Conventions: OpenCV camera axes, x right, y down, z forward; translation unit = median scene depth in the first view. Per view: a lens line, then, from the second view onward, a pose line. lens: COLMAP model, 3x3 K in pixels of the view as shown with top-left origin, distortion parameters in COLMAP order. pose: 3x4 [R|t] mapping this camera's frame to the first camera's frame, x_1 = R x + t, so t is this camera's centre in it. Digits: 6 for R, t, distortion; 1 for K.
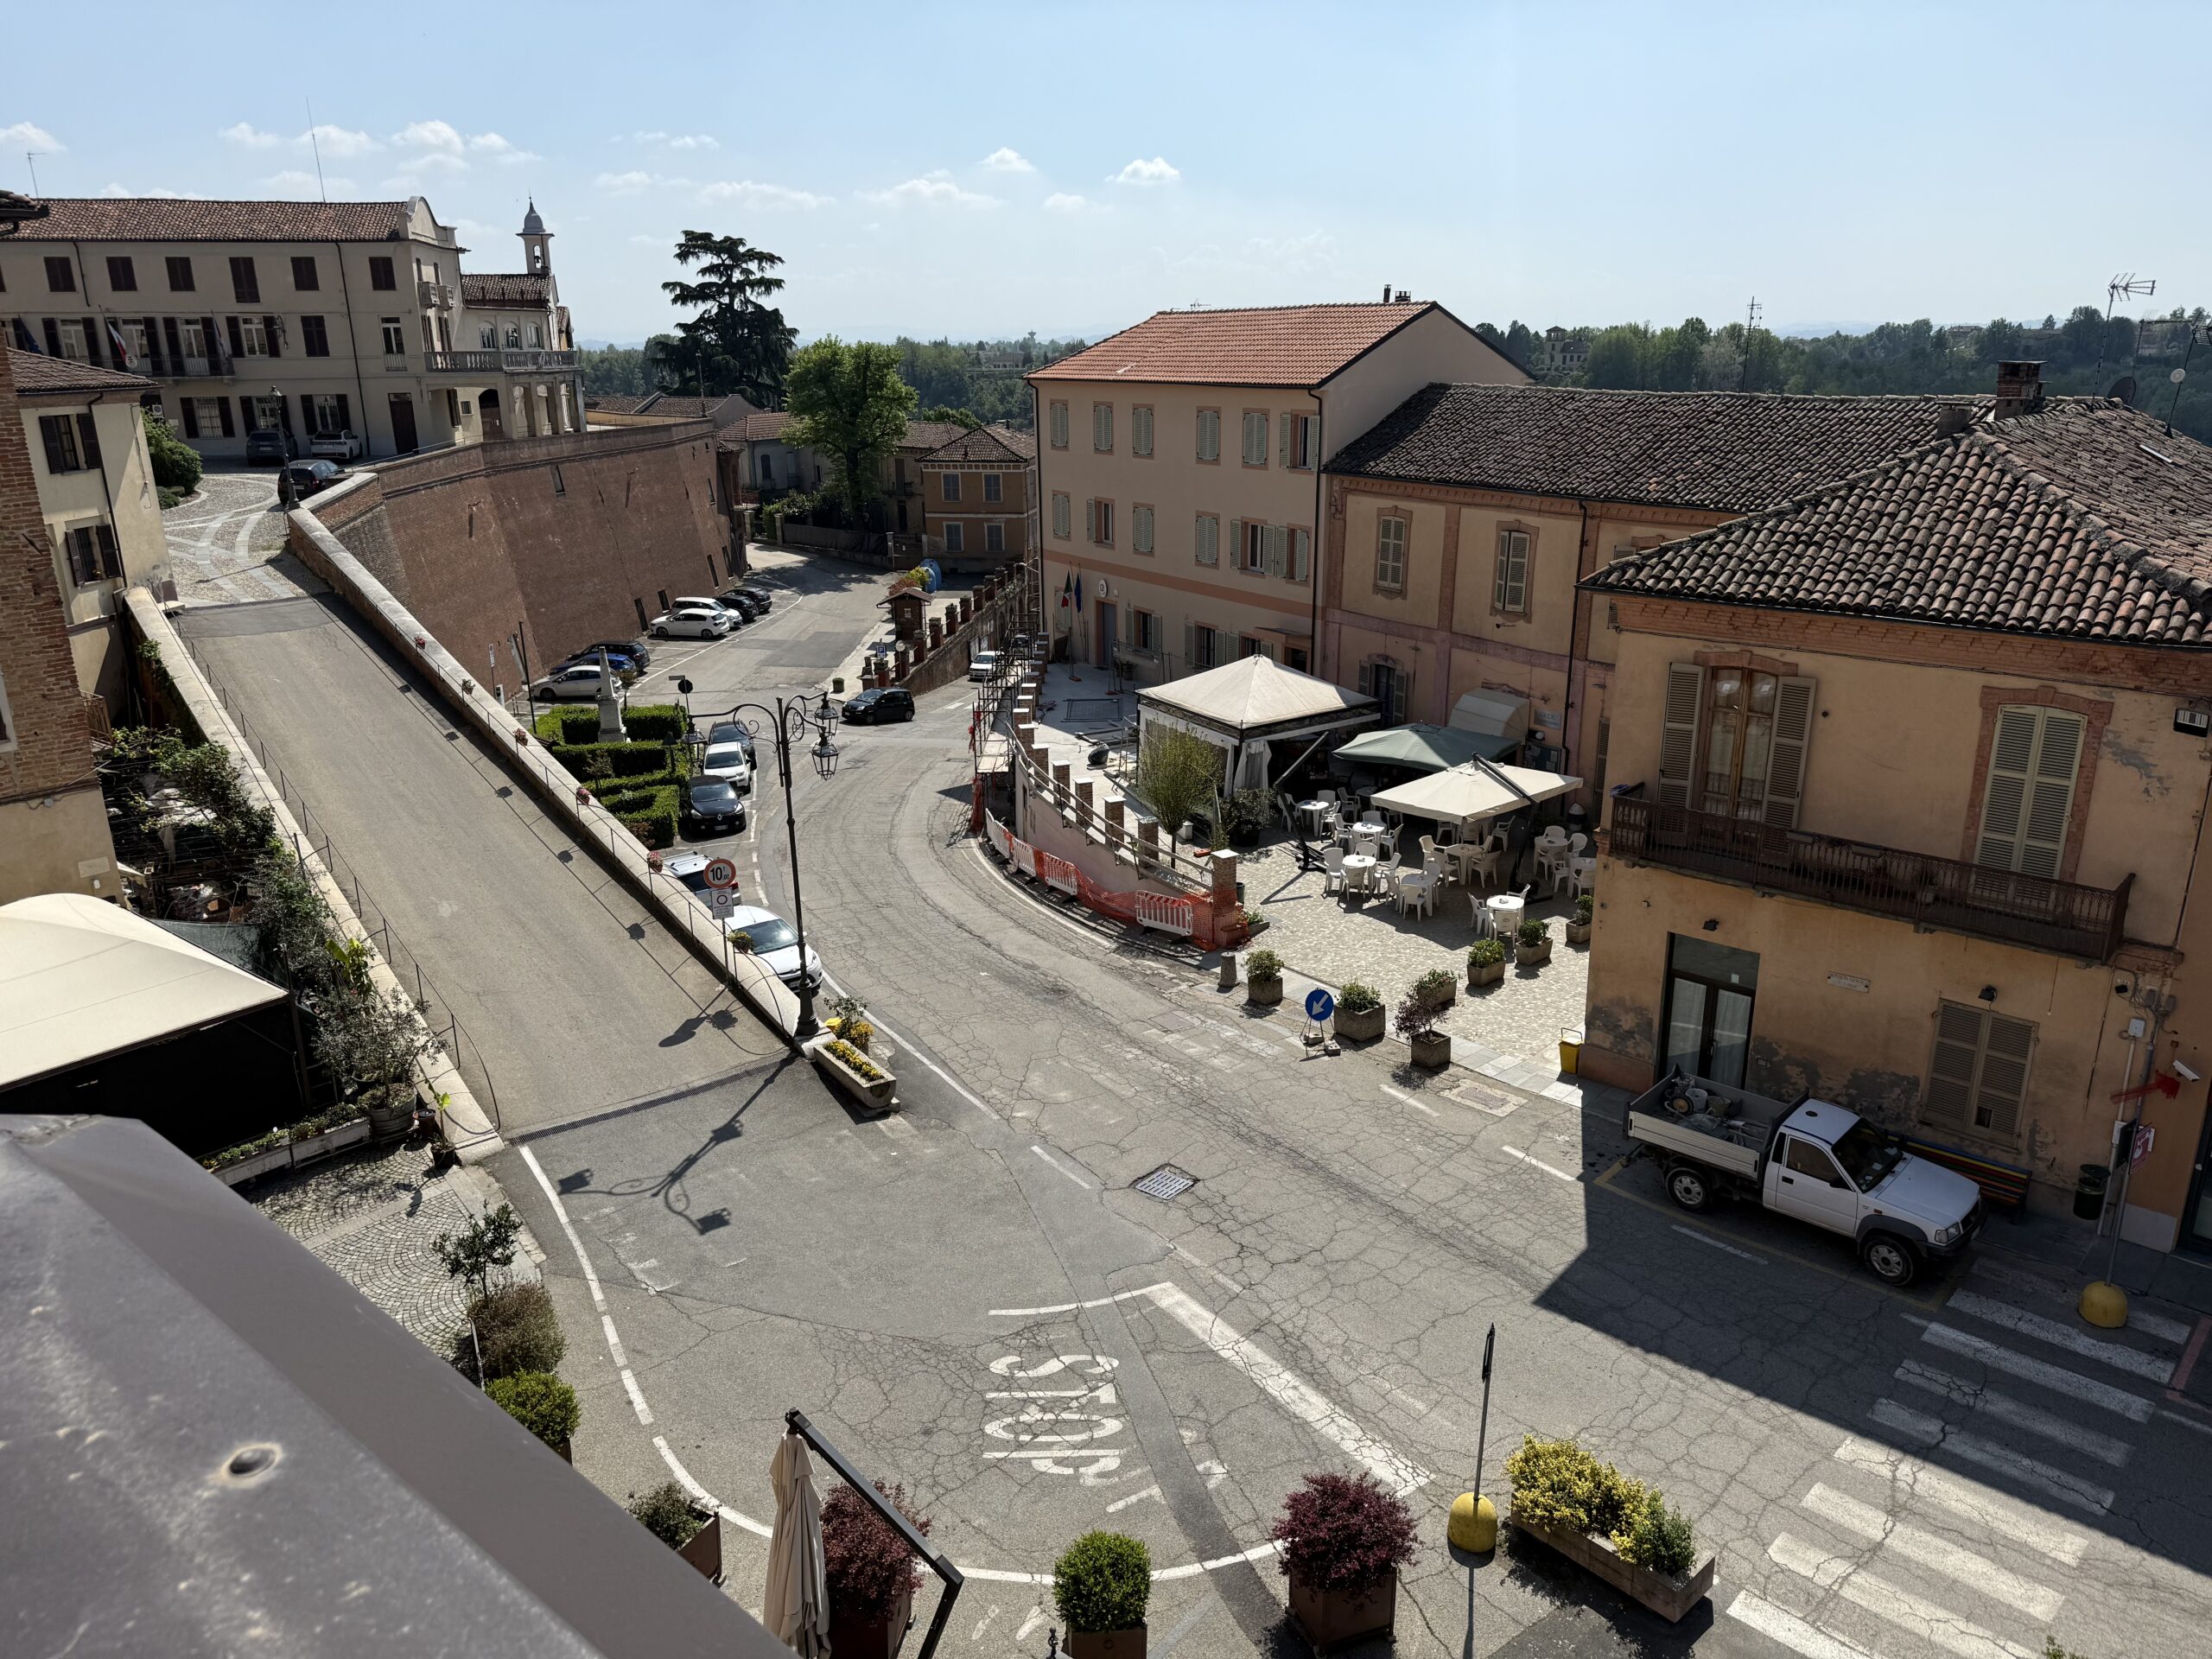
lens RADIAL K [[1548.6, 0, 1106.0], [0, 1548.6, 829.5], [0, 0, 1]] dist [0.331579, -0.396508]
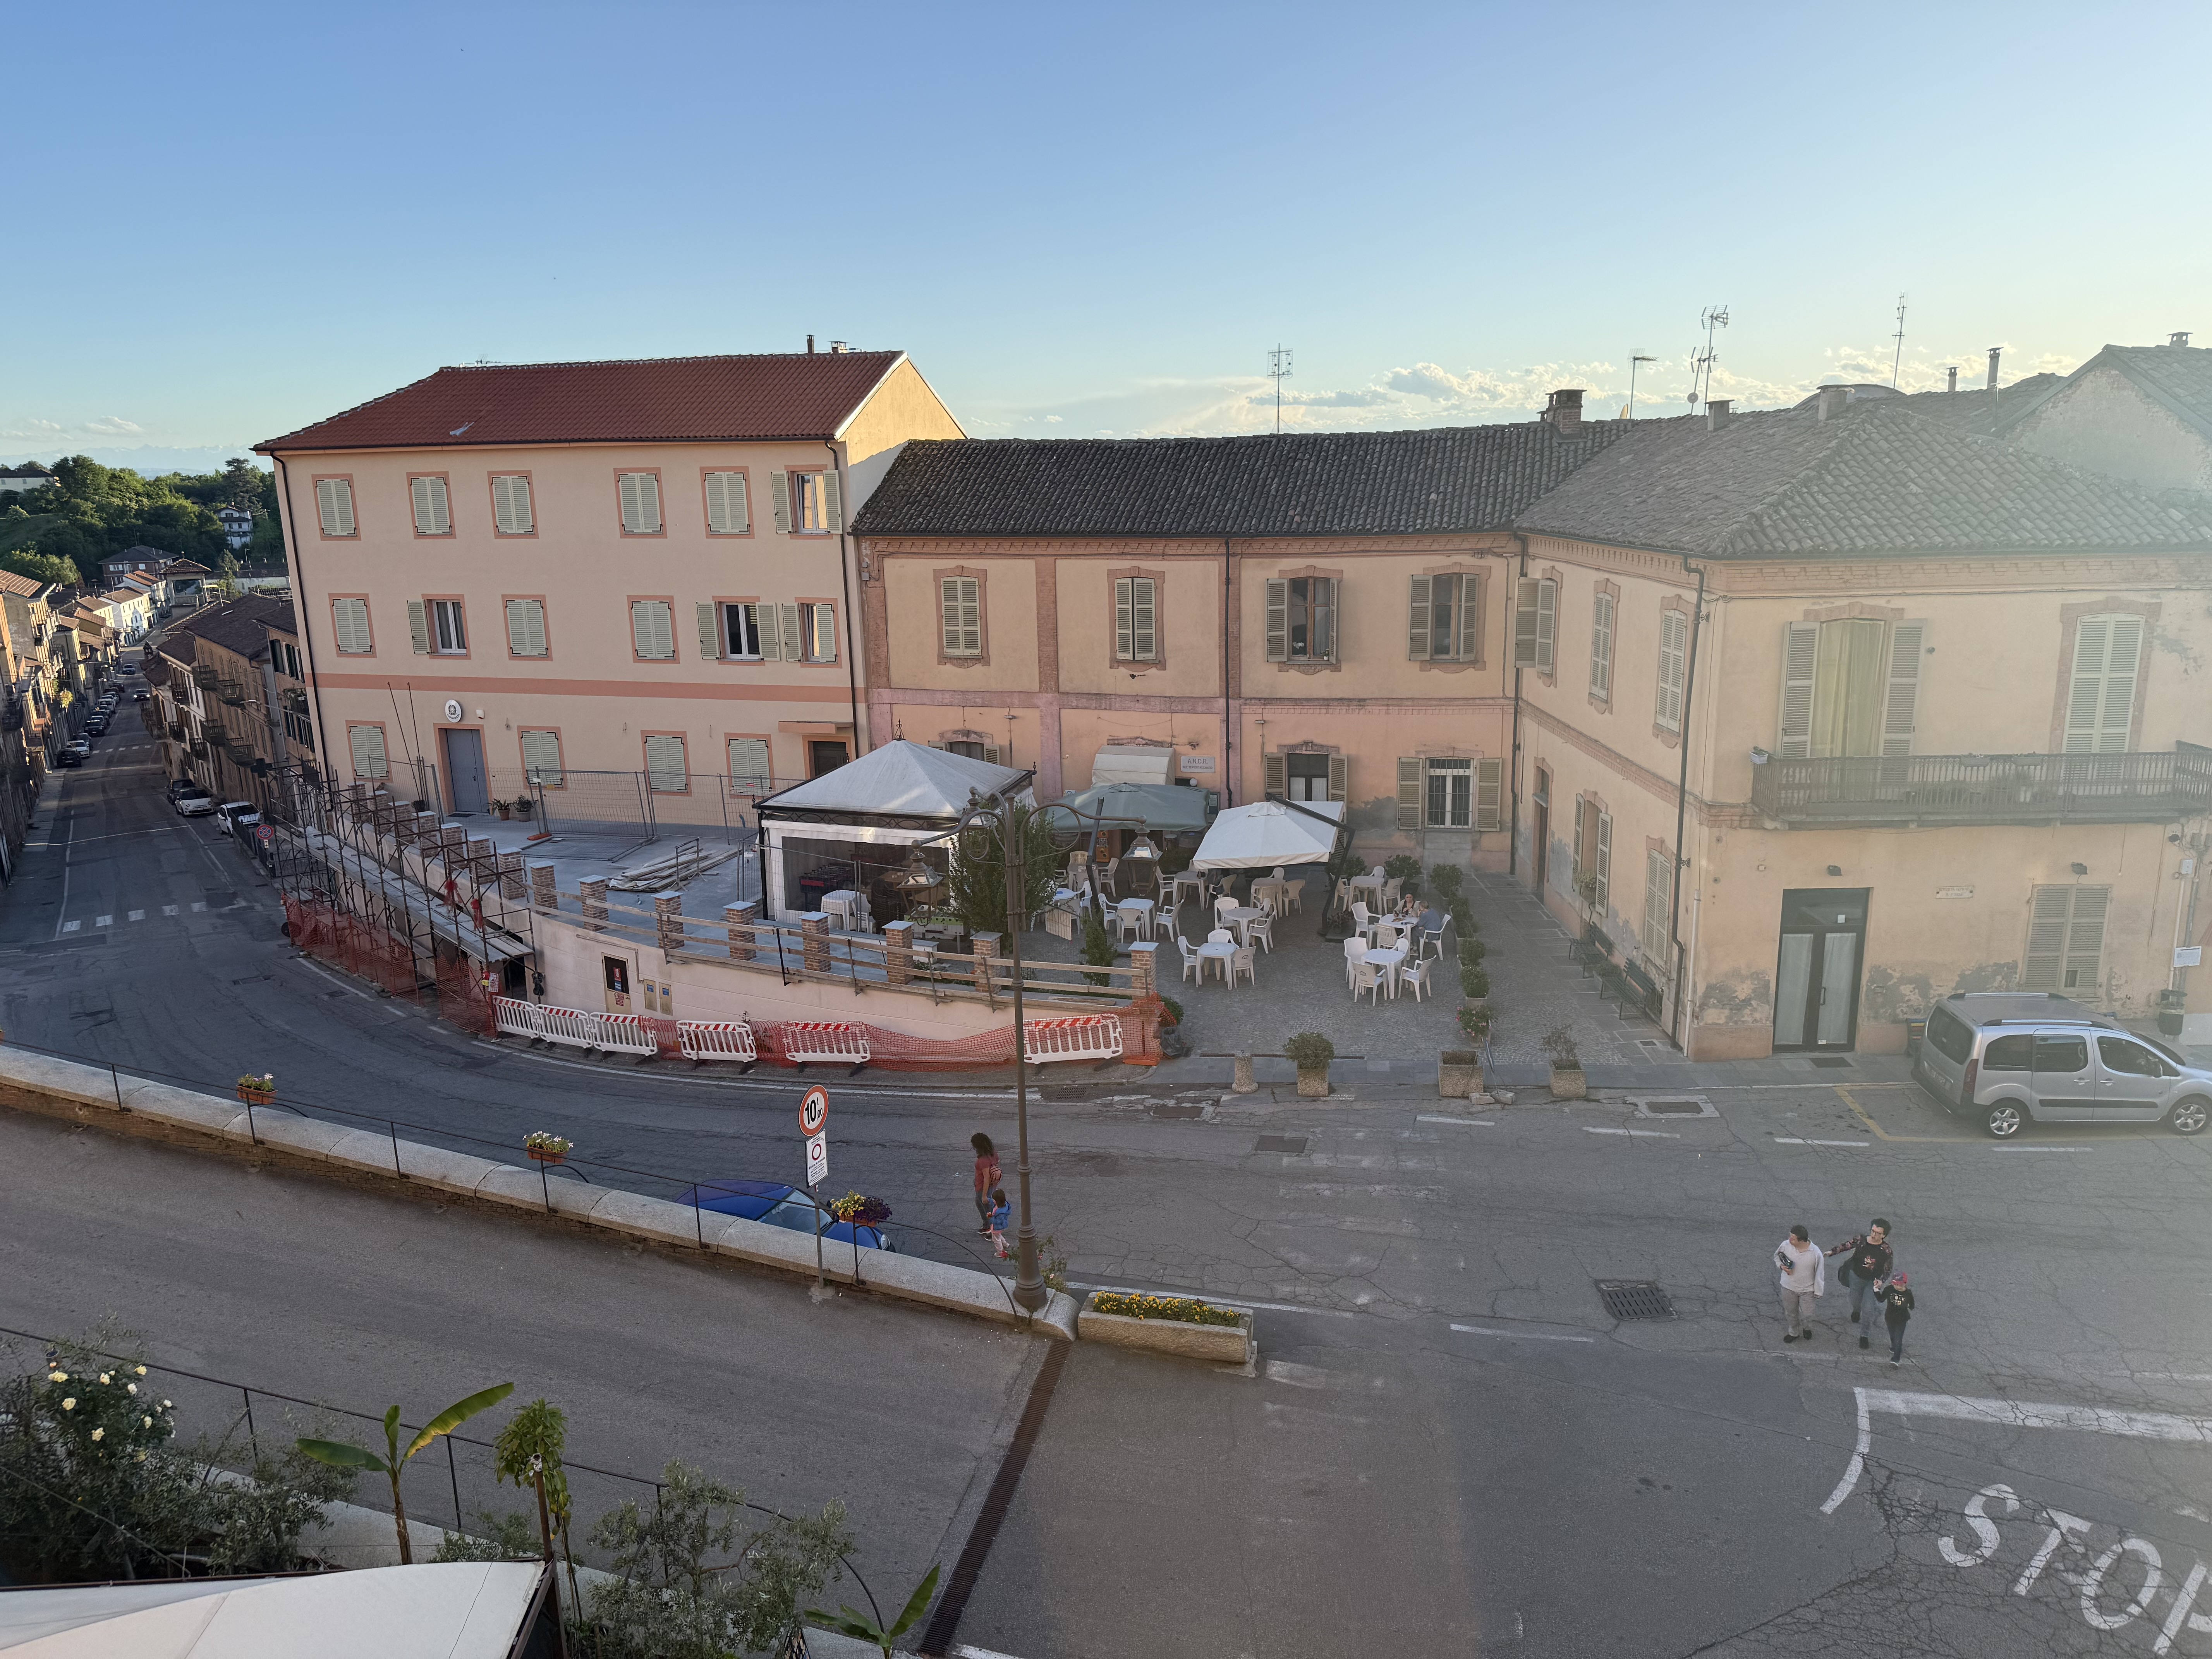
lens RADIAL K [[1592.7, 0, 1106.0], [0, 1592.7, 829.5], [0, 0, 1]] dist [0.196127, -0.191364]
pose [[0.743811, -0.164886, 0.647732, -0.633913], [0.217895, 0.975971, -0.001773, -0.065097], [-0.631875, 0.142457, 0.761866, 0.469838]]
